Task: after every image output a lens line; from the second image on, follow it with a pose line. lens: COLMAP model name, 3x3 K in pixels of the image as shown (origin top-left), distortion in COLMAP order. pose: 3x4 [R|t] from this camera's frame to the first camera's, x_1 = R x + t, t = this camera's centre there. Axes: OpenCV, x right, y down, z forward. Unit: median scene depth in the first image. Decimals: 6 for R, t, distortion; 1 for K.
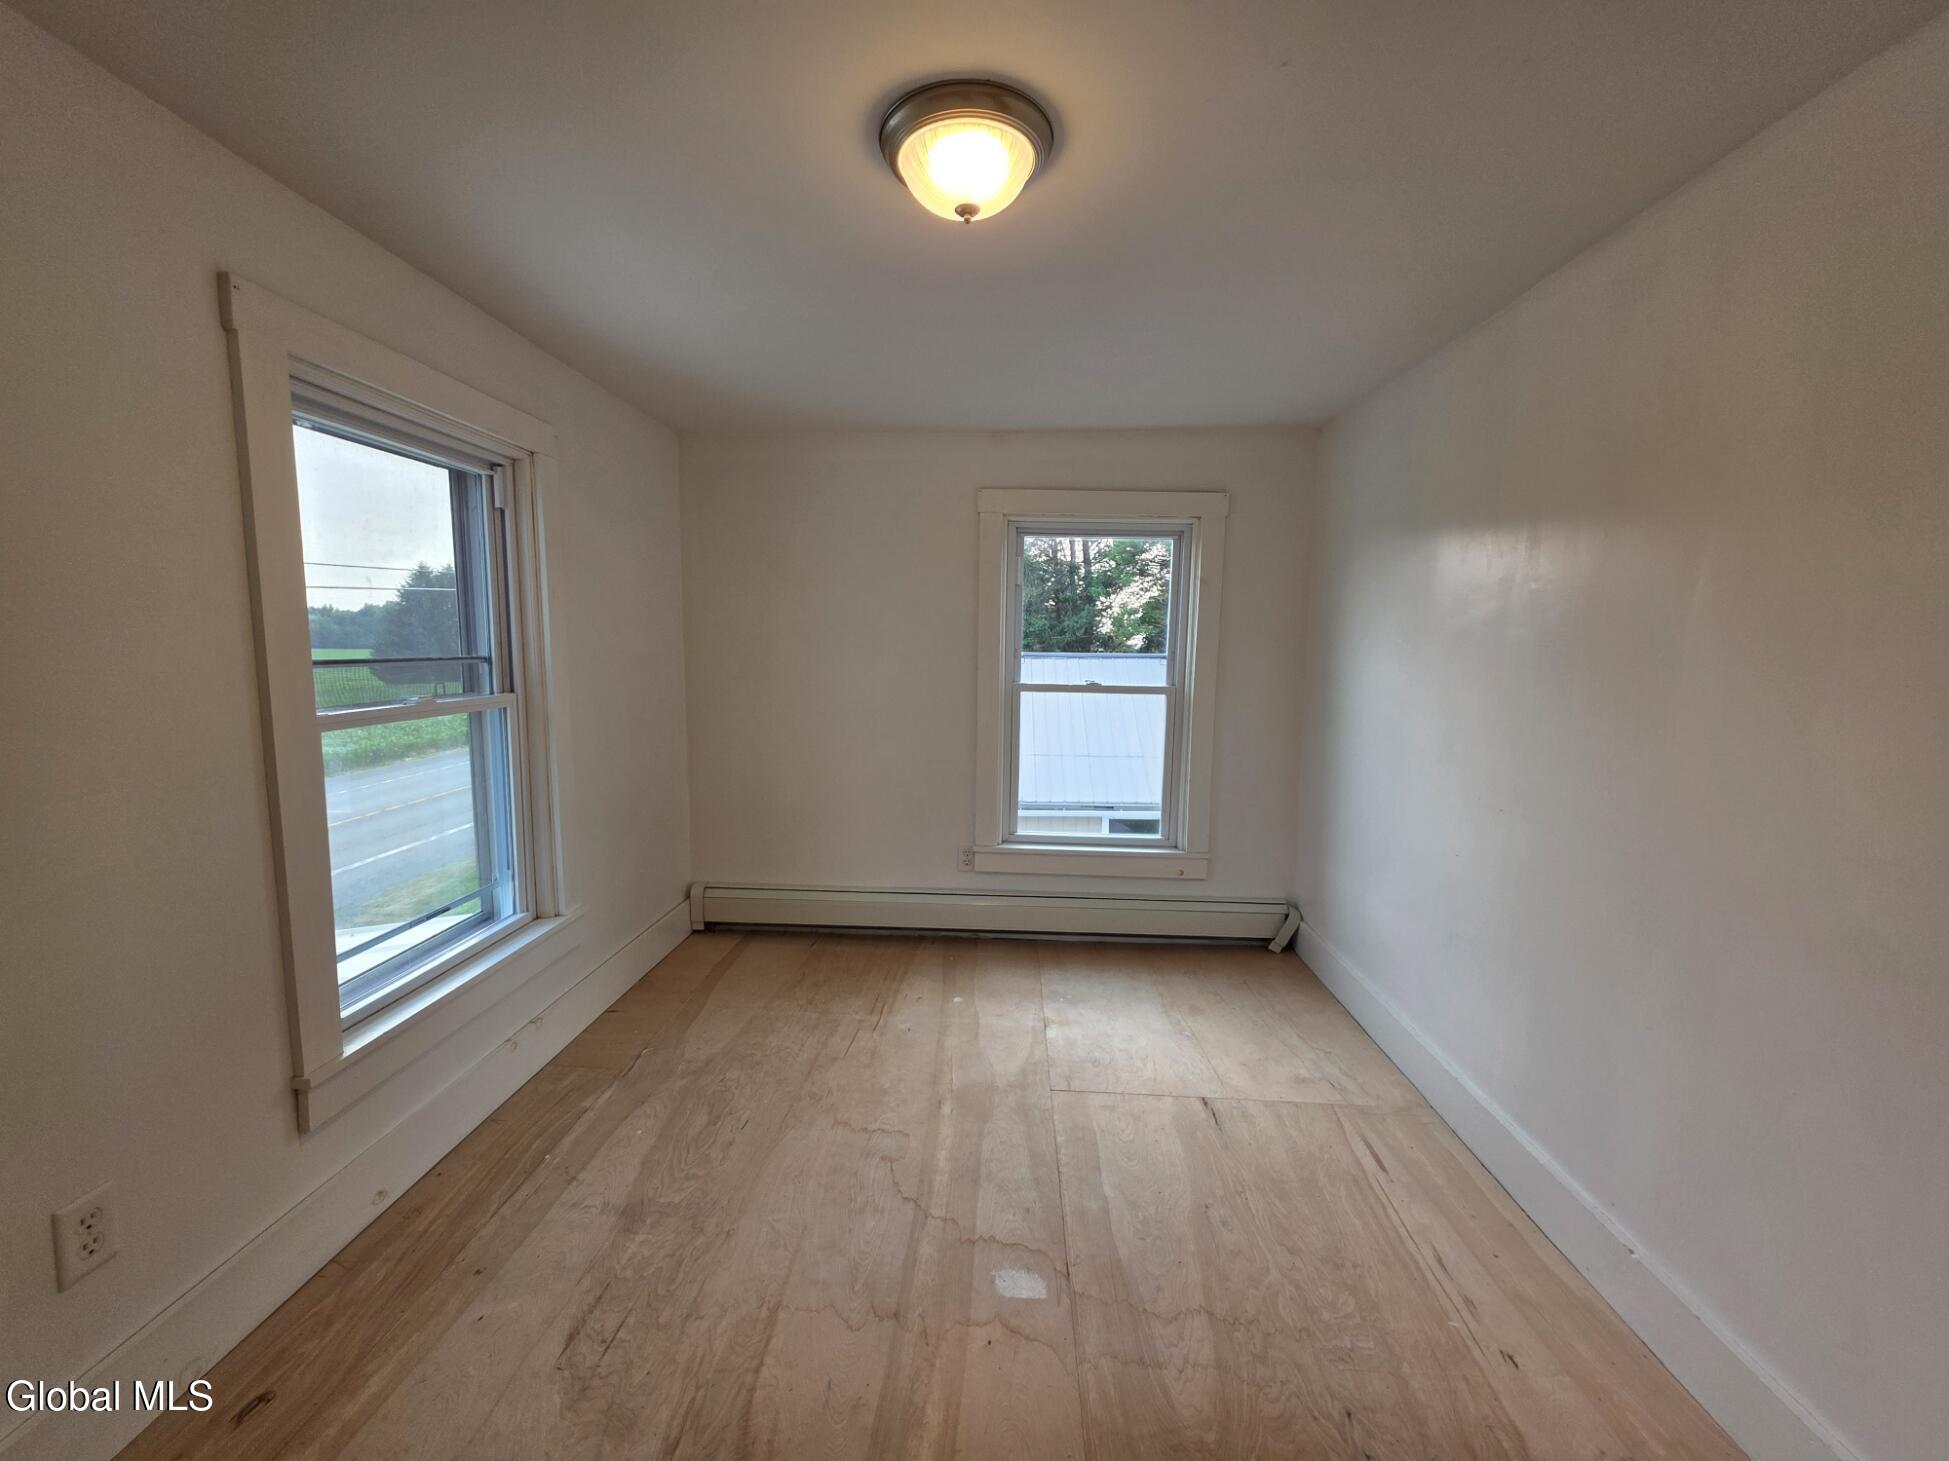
lens RADIAL K [[784.1, 0, 977.0], [0, 784.1, 725.2], [0, 0, 1]] dist [0.011130, -0.000030]
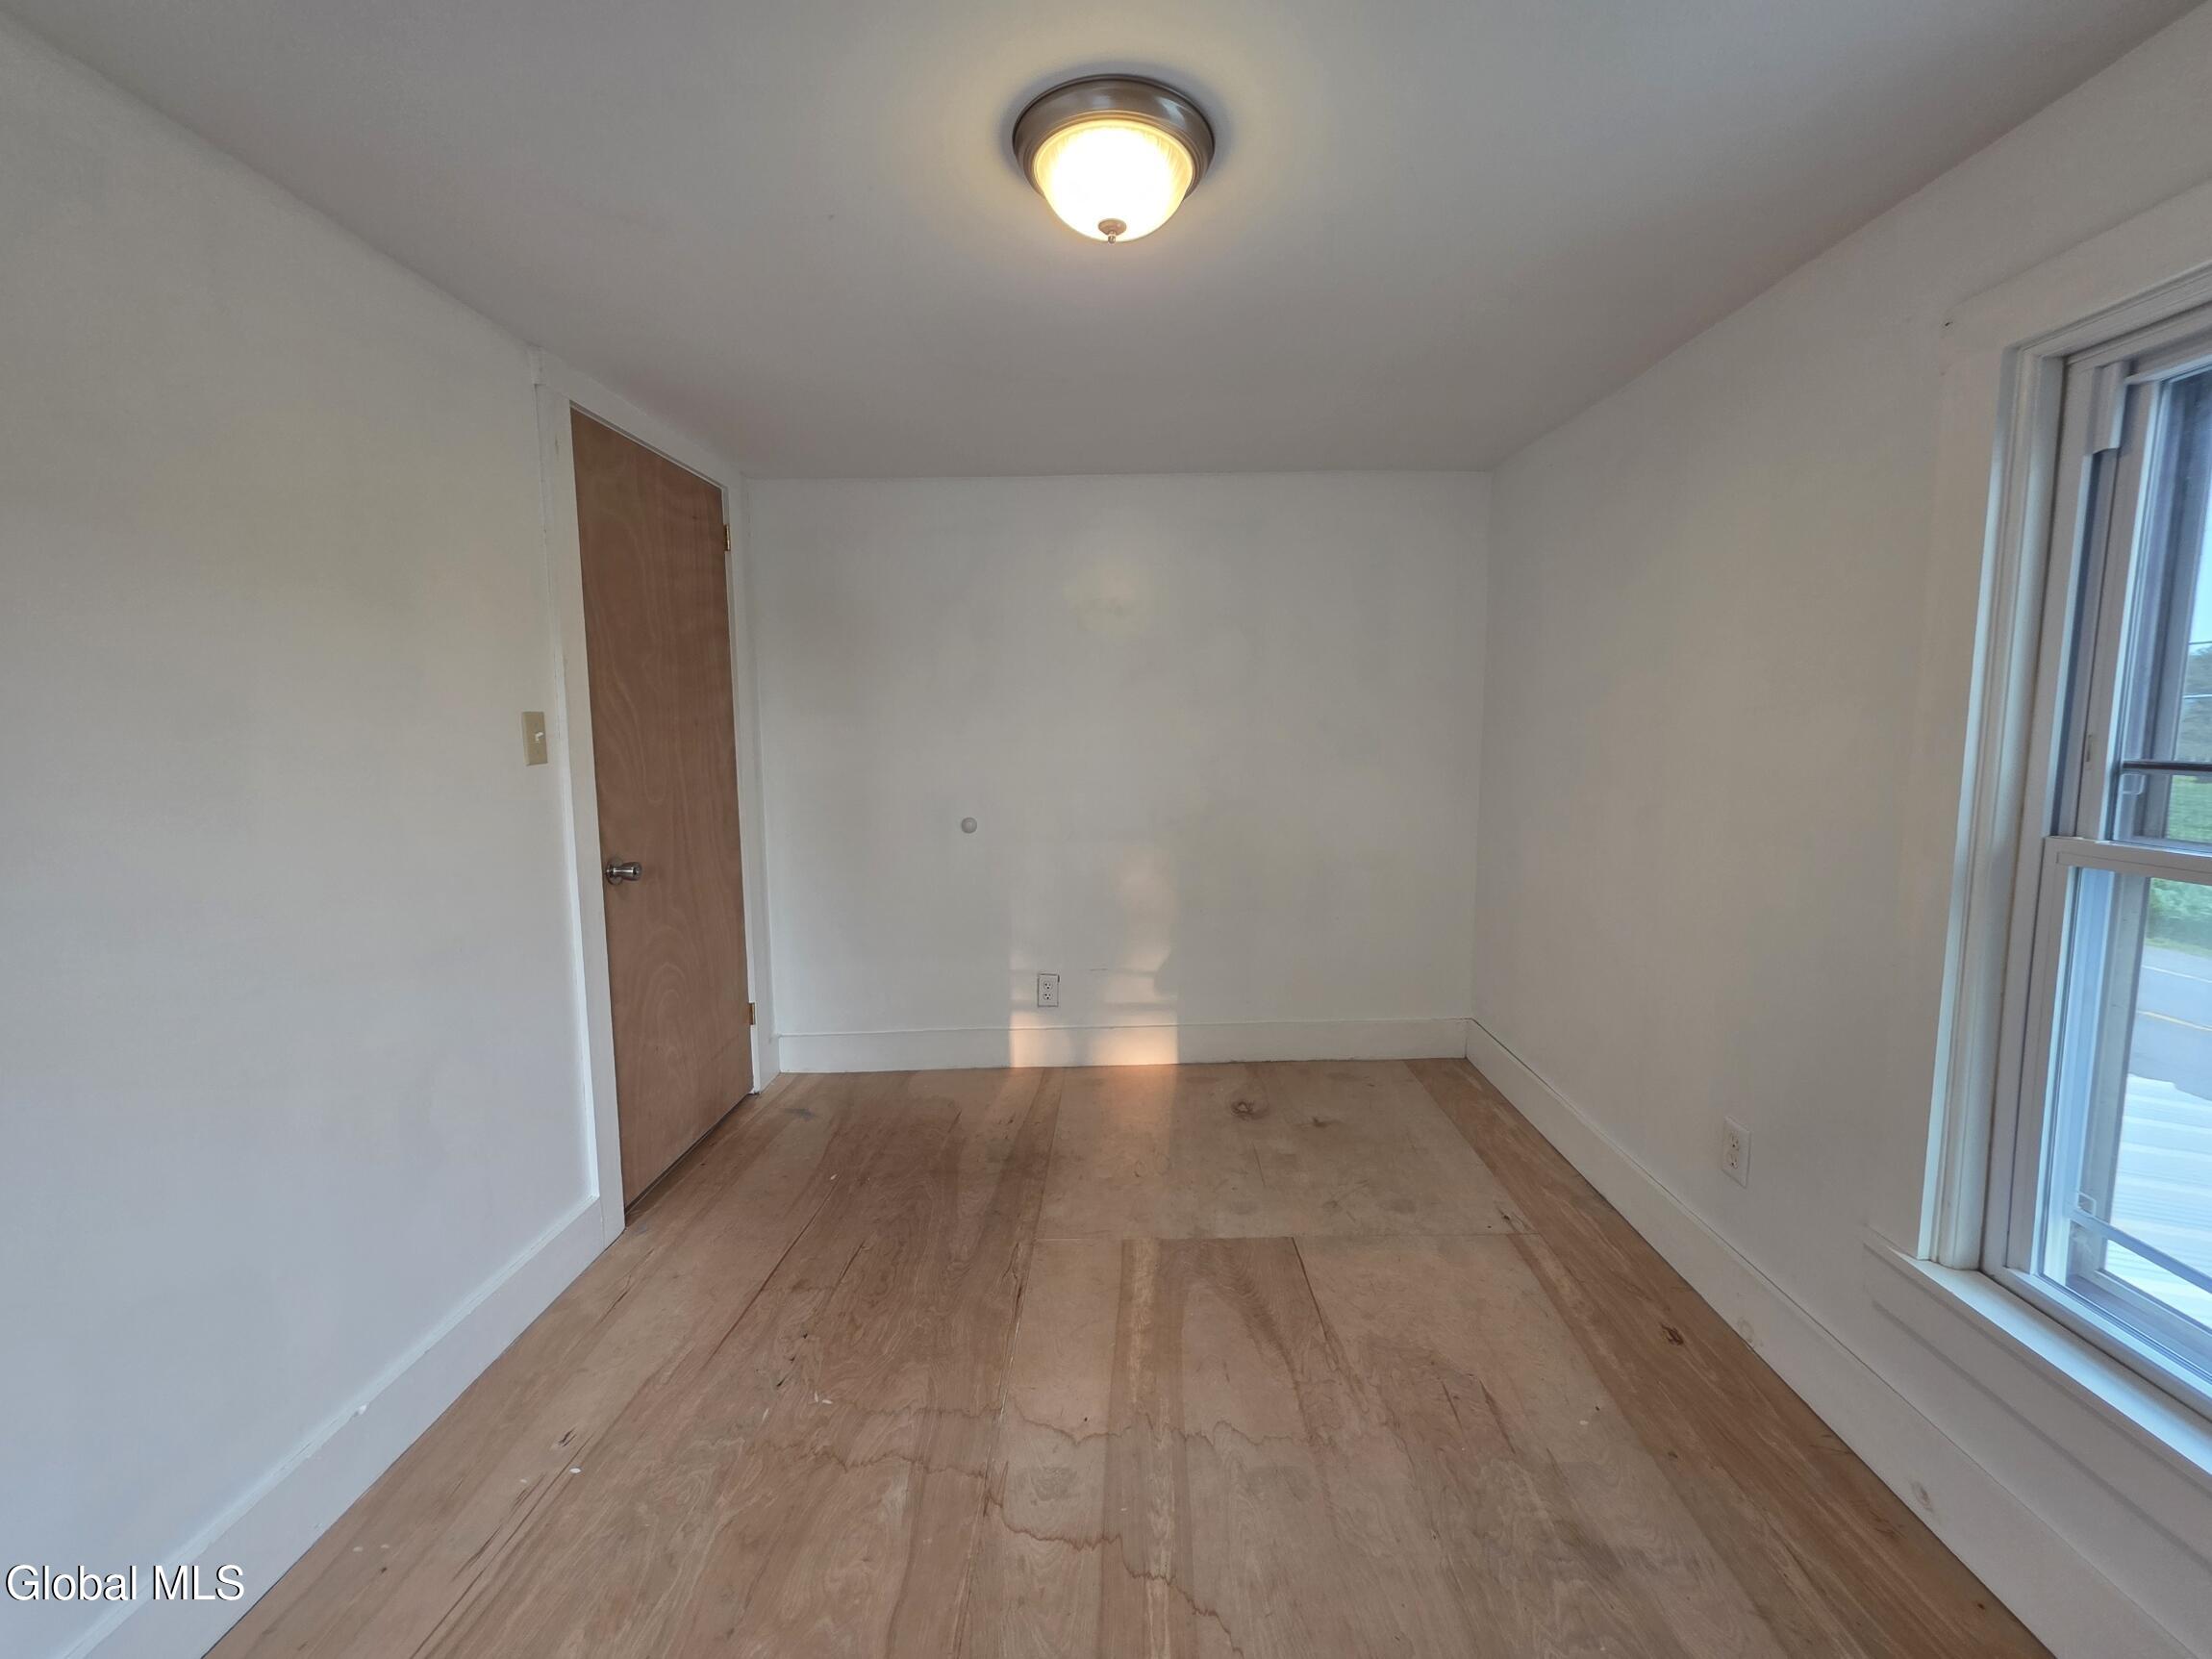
lens RADIAL K [[889.9, 0, 1115.2], [0, 889.9, 827.9], [0, 0, 1]] dist [0.011130, -0.000030]
pose [[-0.999822, -0.004547, -0.018332, 0.002294], [-0.008580, 0.974009, 0.226349, -0.202009], [0.016826, 0.226465, -0.973874, 1.853064]]
